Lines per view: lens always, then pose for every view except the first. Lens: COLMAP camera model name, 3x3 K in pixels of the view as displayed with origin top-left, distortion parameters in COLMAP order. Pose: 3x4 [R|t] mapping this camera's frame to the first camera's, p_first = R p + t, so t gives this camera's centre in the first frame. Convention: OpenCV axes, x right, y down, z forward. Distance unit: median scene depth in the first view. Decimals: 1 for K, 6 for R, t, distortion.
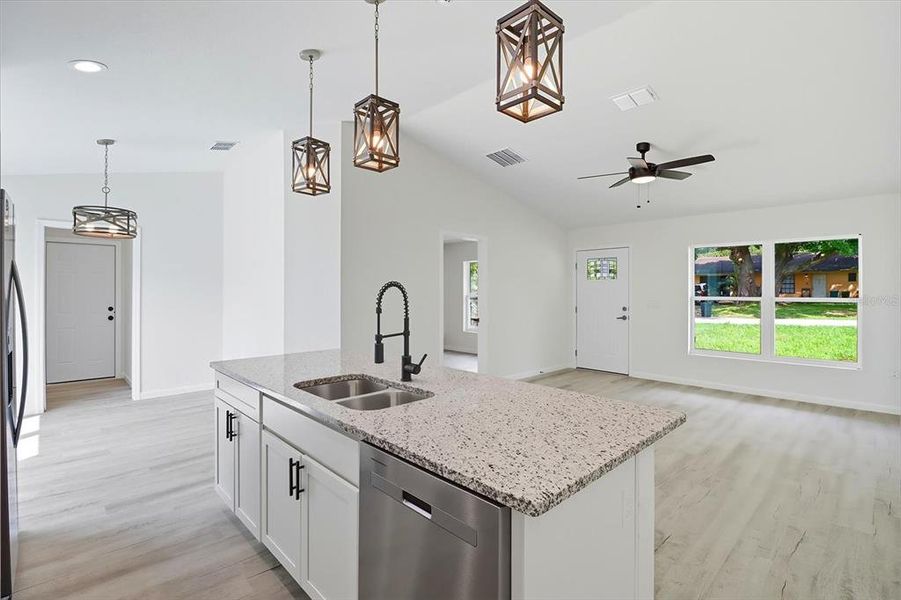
lens RADIAL K [[431.1, 0, 447.2], [0, 431.1, 296.9], [0, 0, 1]] dist [-0.014923, -0.002016]
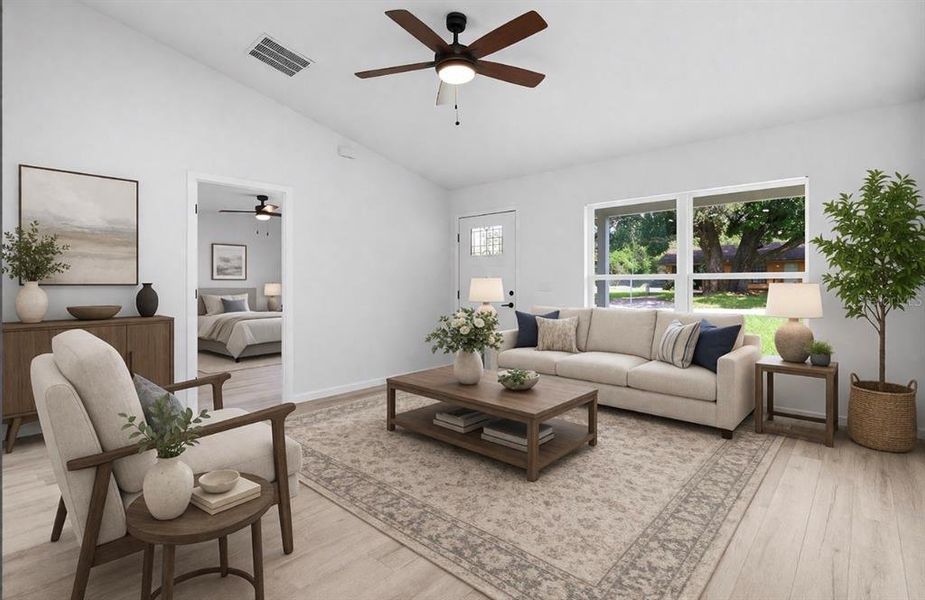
lens RADIAL K [[420.6, 0, 469.2], [0, 420.6, 282.5], [0, 0, 1]] dist [-0.005753, -0.000395]
pose [[0.998483, -0.000525, 0.055064, 0.359263], [0.001484, 0.999848, -0.017377, 0.026399], [-0.055046, 0.017432, 0.998332, 0.331876]]
